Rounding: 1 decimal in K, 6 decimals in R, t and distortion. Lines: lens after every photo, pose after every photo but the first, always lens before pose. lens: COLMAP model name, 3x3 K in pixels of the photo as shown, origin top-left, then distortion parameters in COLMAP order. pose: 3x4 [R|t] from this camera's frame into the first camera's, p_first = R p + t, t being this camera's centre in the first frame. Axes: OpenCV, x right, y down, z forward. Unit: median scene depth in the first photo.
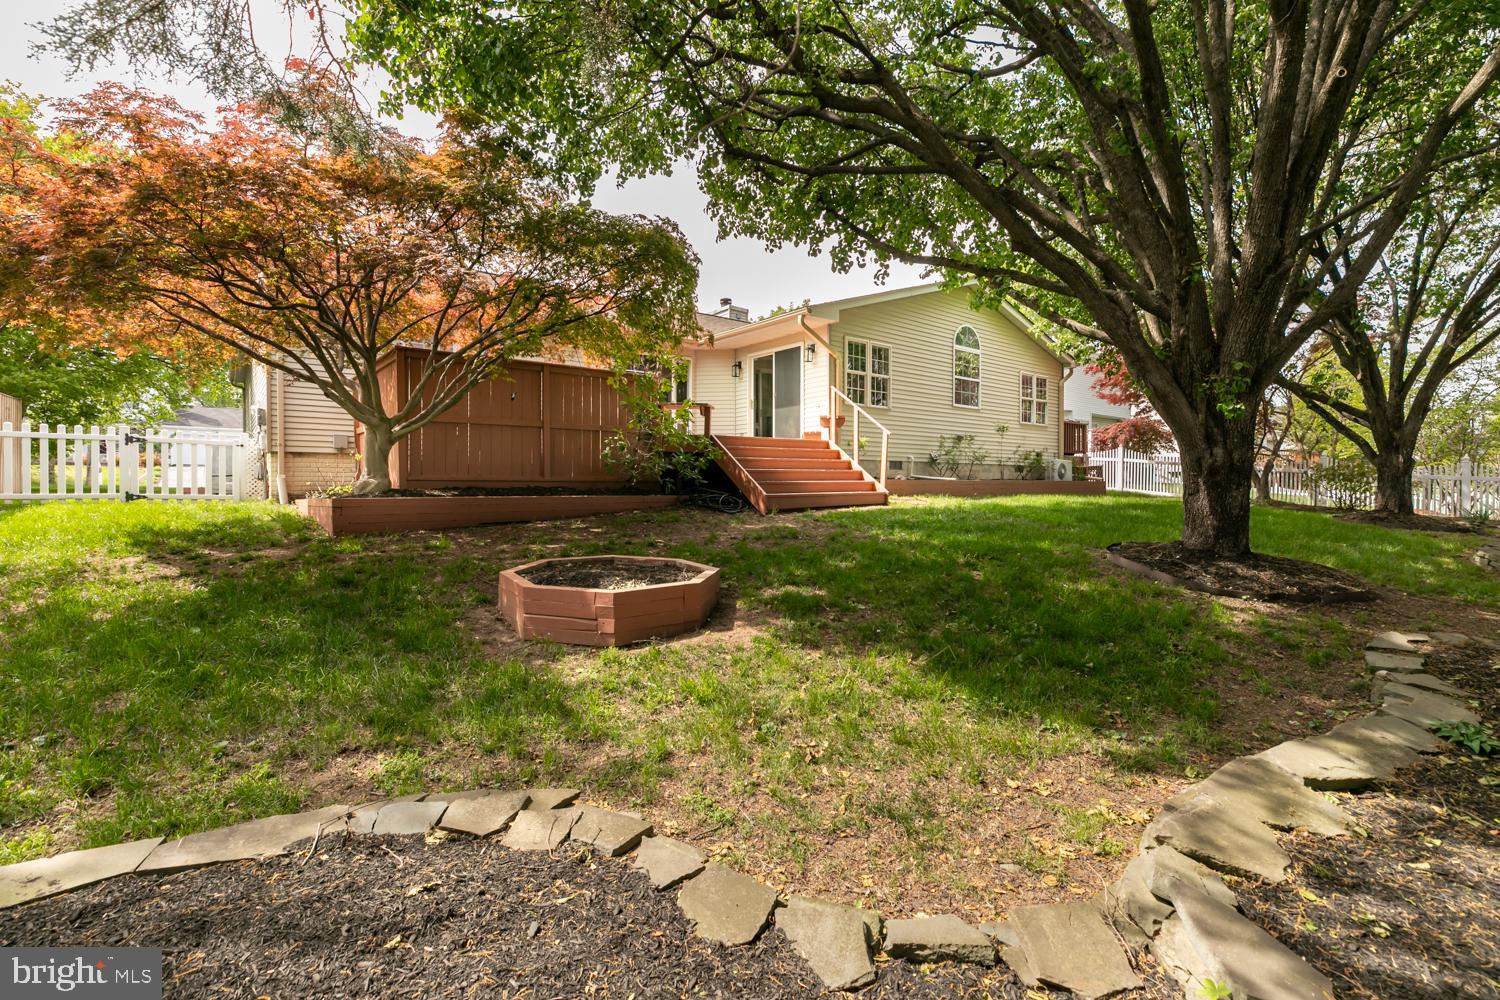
lens RADIAL K [[664.8, 0, 750.0], [0, 664.8, 500.0], [0, 0, 1]] dist [0.002805, 0.000619]
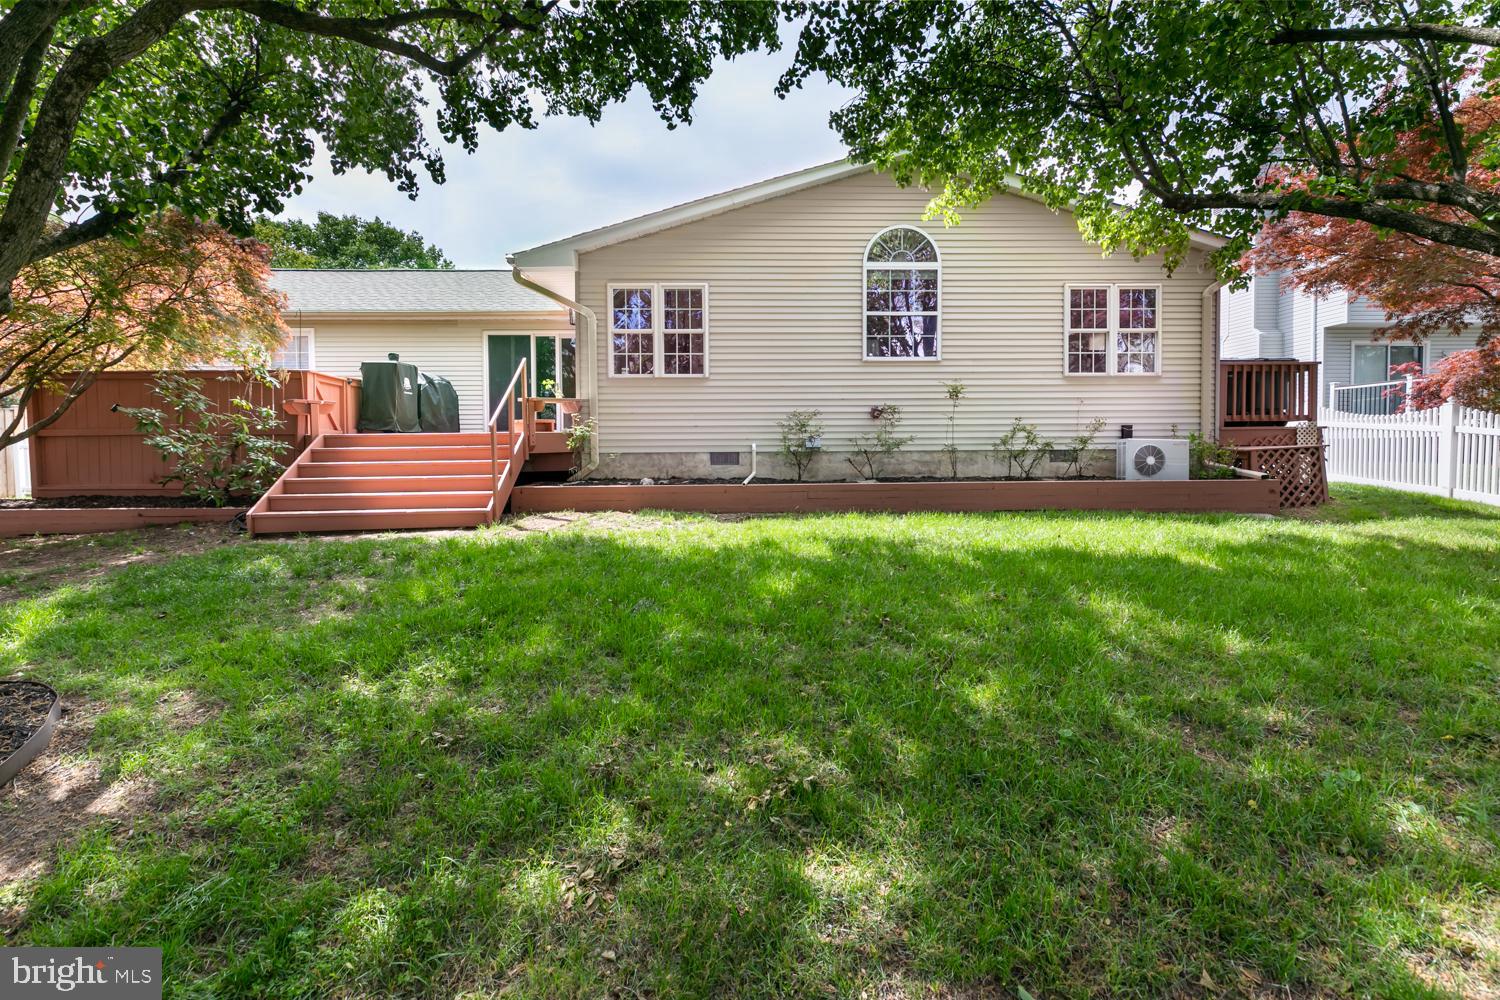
lens RADIAL K [[664.8, 0, 750.0], [0, 664.8, 500.0], [0, 0, 1]] dist [0.002805, 0.000619]
pose [[0.785400, -0.003644, -0.618978, 0.618886], [-0.008855, 0.999814, -0.017121, -0.000928], [0.618926, 0.018928, 0.785221, 0.465700]]
